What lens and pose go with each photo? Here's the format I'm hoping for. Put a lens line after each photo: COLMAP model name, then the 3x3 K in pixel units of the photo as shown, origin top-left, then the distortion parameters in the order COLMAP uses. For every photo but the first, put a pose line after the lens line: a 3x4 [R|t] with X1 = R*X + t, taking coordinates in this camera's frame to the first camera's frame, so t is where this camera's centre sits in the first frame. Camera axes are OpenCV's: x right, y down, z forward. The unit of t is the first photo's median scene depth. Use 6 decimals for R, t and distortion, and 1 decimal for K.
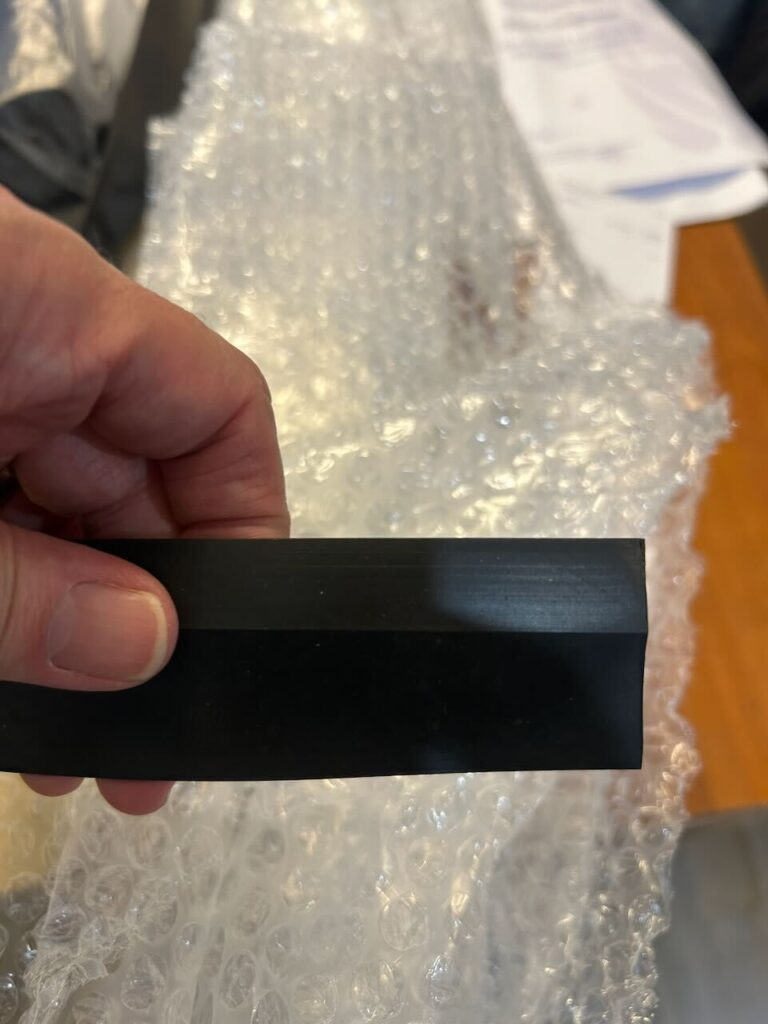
lens RADIAL K [[770.5, 0, 384.0], [0, 770.5, 512.0], [0, 0, 1]] dist [0.042245, -0.002744]
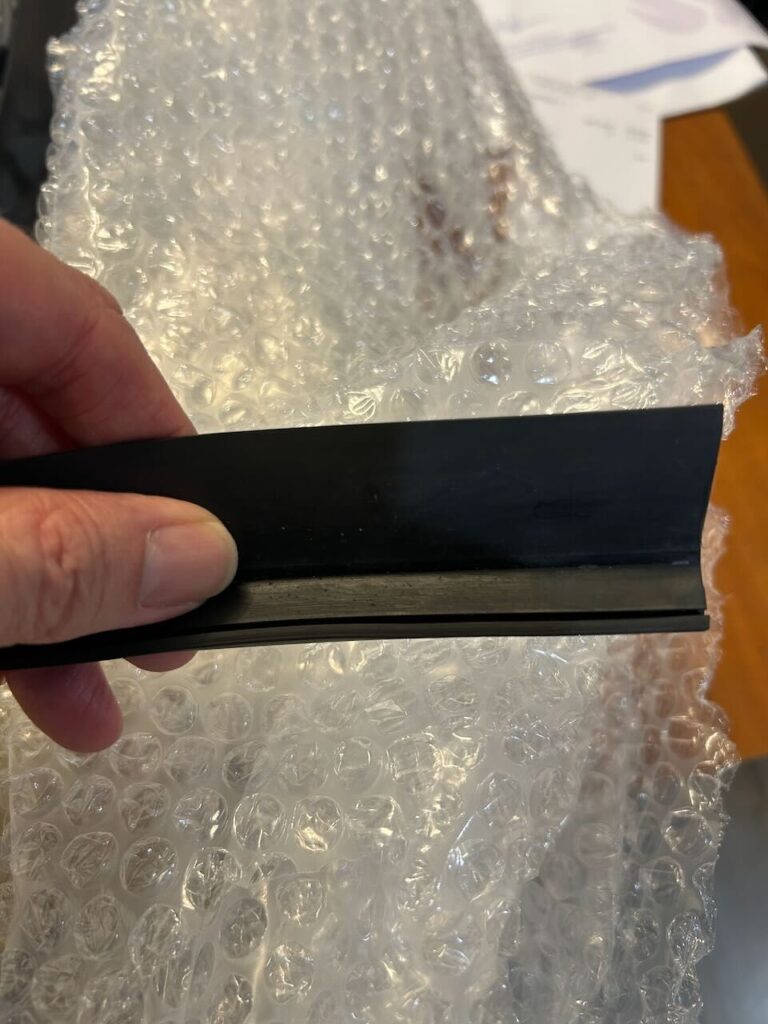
lens RADIAL K [[786.1, 0, 373.3], [0, 786.1, 511.2], [0, 0, 1]] dist [0.001343, 0.008875]
pose [[0.997099, -0.076102, 0.001526, 0.014382], [0.075680, 0.993323, 0.087077, -0.050423], [-0.008143, -0.086708, 0.996200, 0.126563]]
